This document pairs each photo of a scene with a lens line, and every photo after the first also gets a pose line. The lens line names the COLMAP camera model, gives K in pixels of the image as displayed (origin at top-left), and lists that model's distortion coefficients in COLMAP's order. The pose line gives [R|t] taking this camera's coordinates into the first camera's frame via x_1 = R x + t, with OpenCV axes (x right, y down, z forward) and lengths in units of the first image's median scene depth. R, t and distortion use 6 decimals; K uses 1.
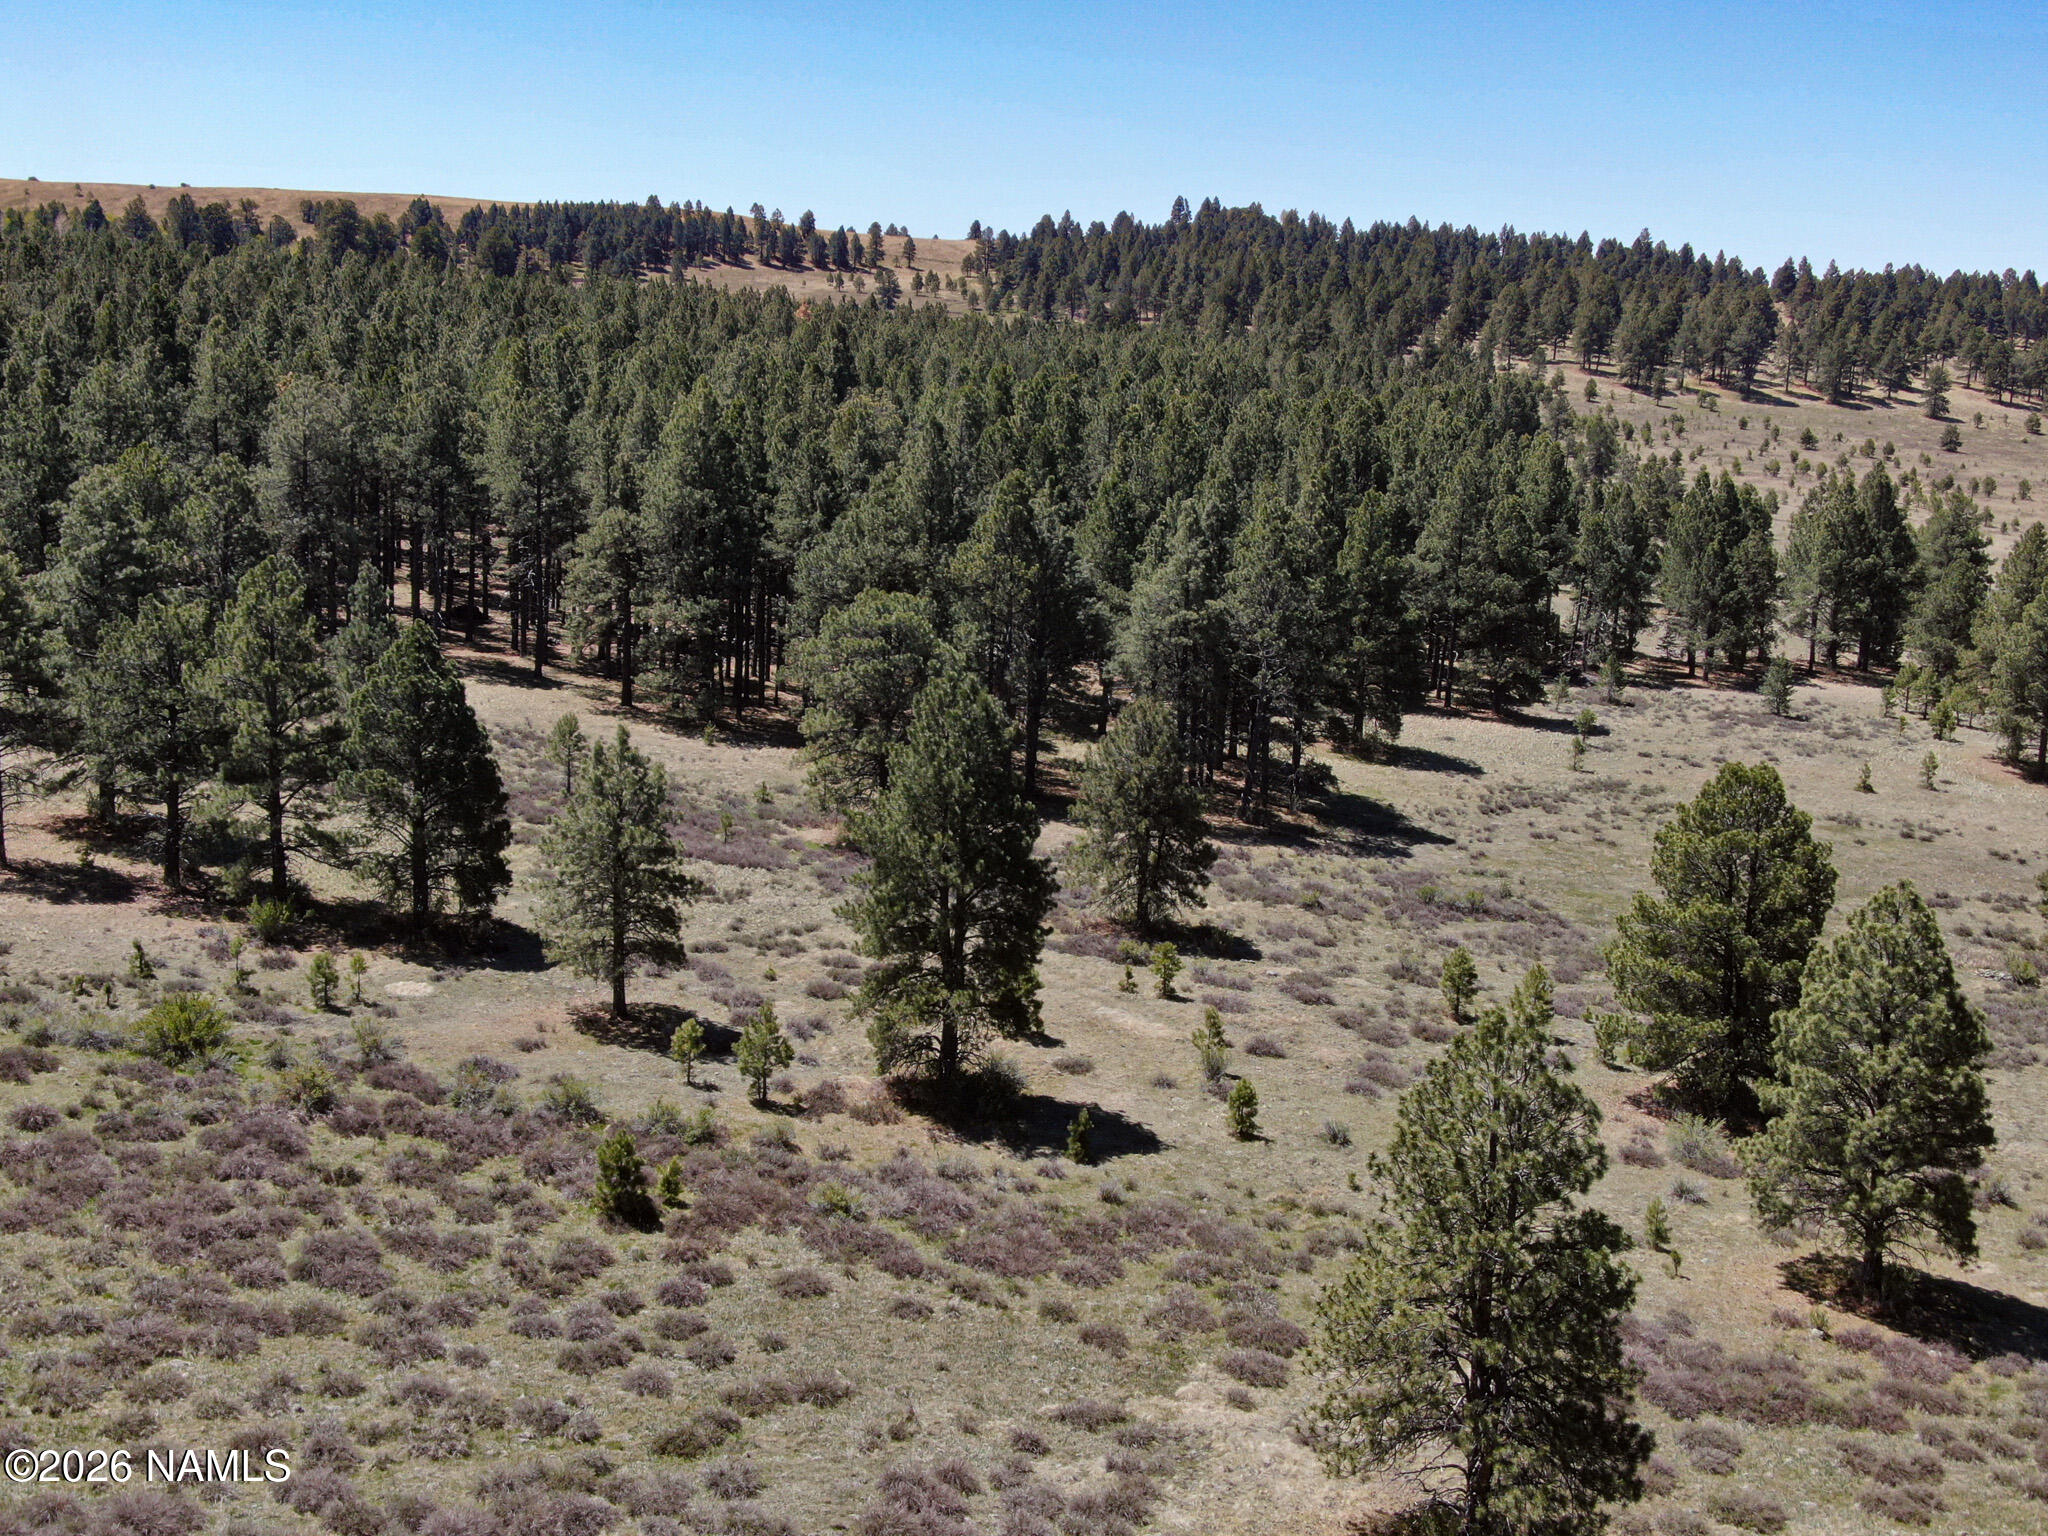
lens RADIAL K [[3034.2, 0, 1025.7], [0, 3034.2, 819.8], [0, 0, 1]] dist [0.466310, -2.269532]
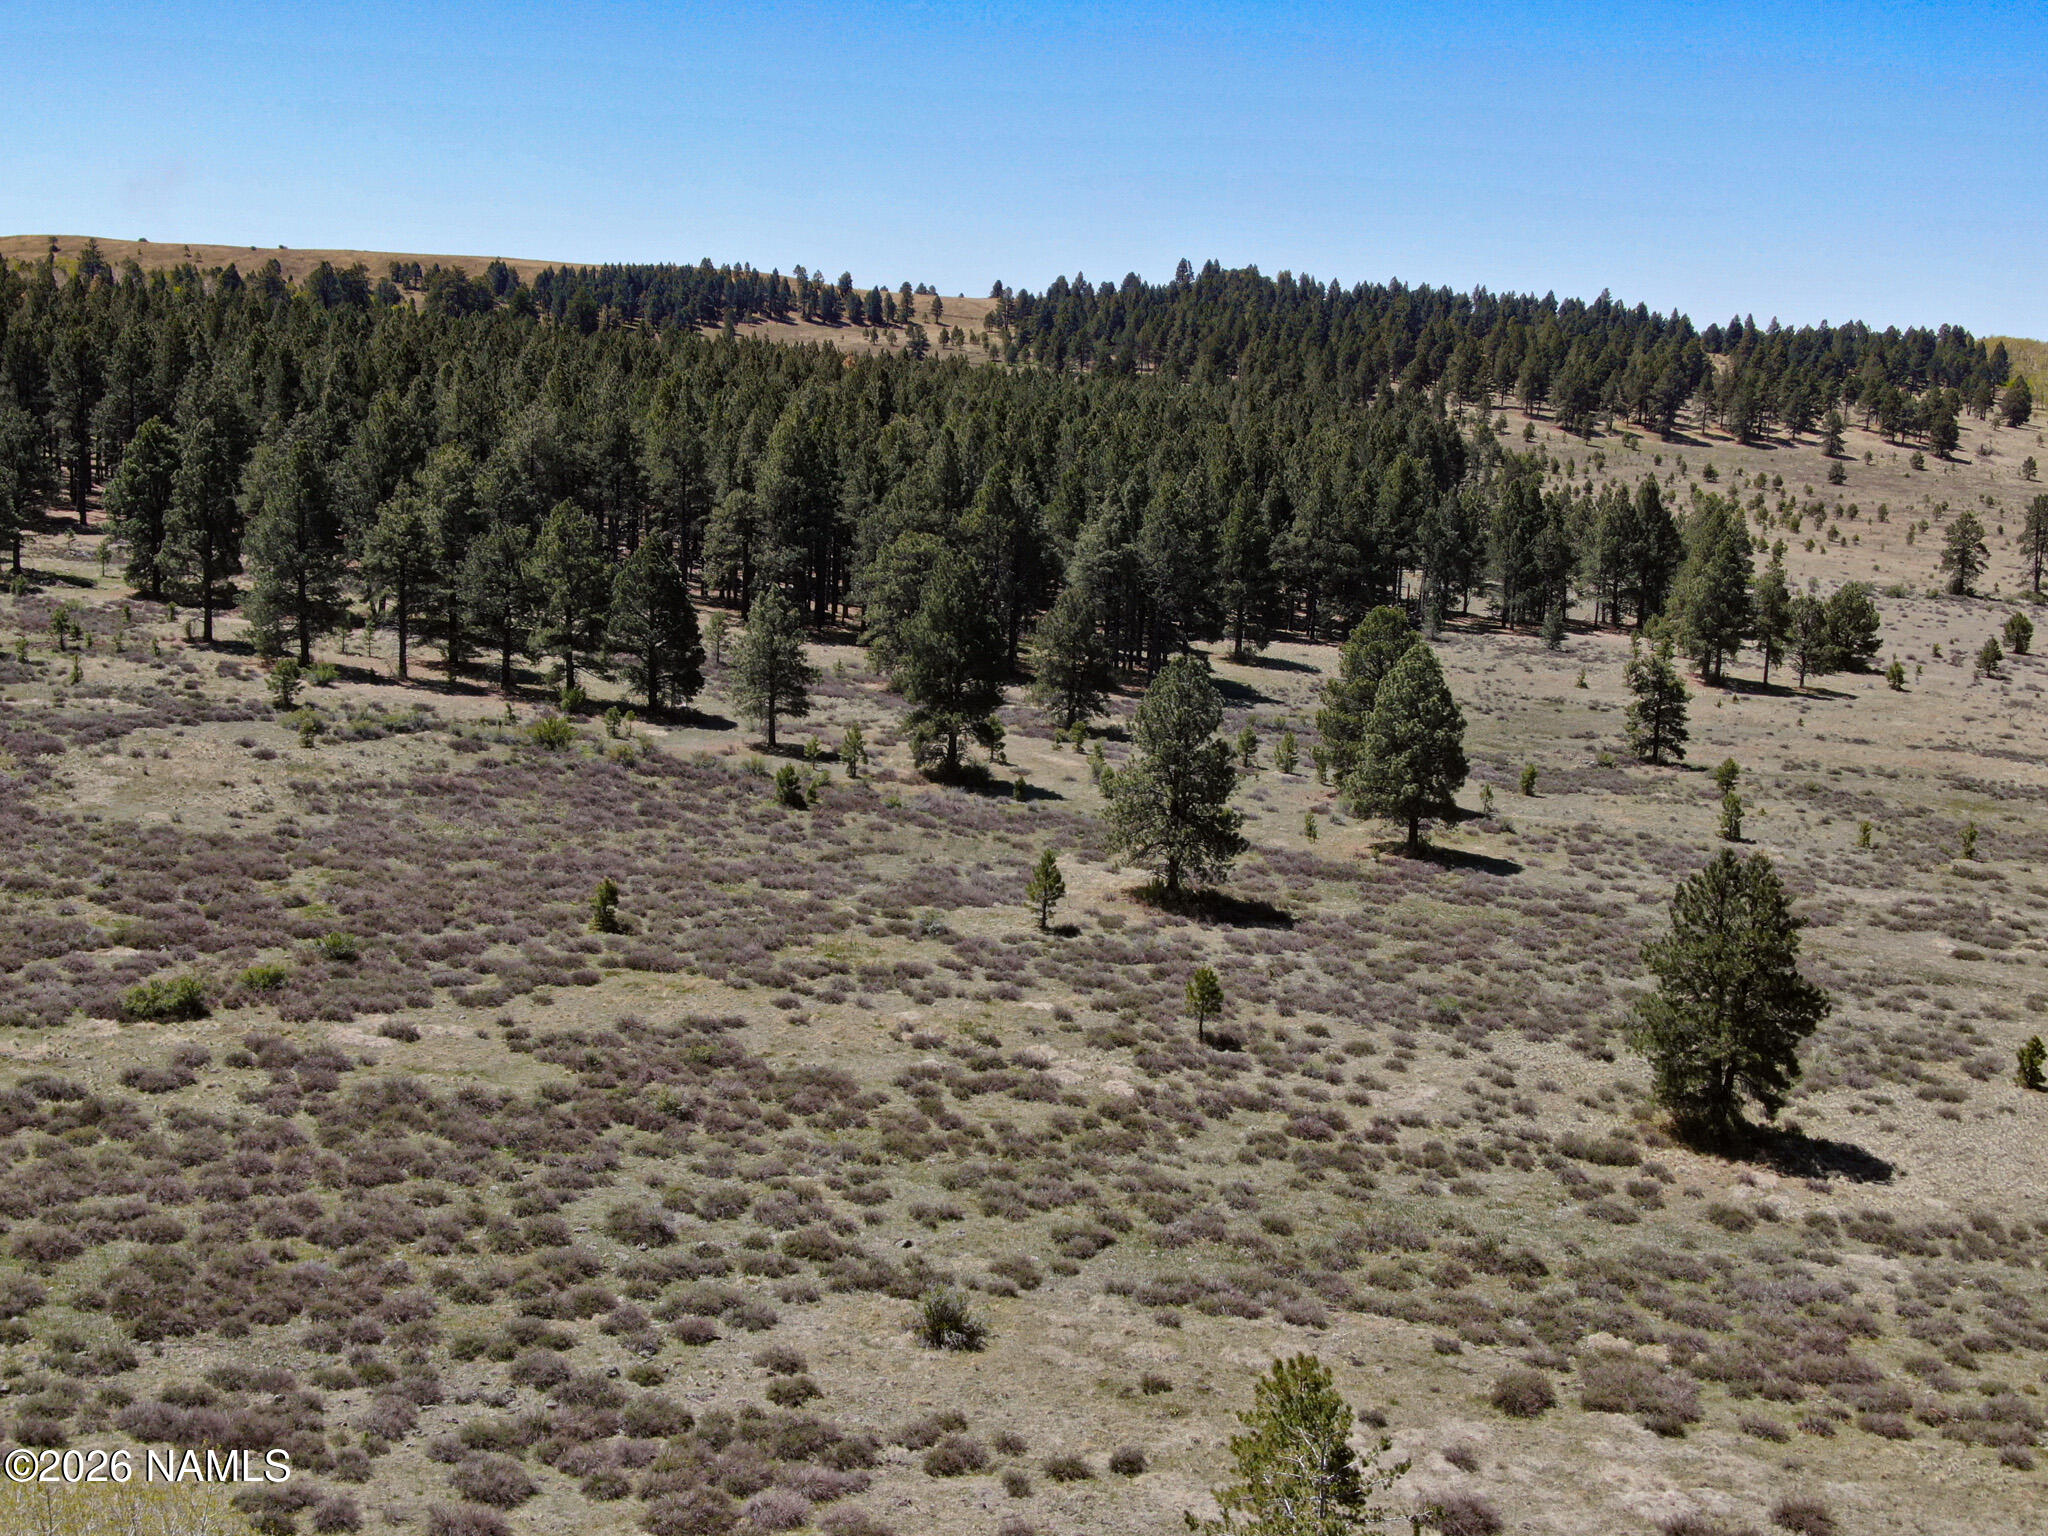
lens RADIAL K [[3034.2, 0, 1025.7], [0, 3034.2, 819.8], [0, 0, 1]] dist [0.466310, -2.269532]
pose [[0.999957, 0.003033, -0.008732, 0.005949], [-0.003177, 0.999859, -0.016469, 0.023966], [0.008681, 0.016496, 0.999826, -0.140871]]
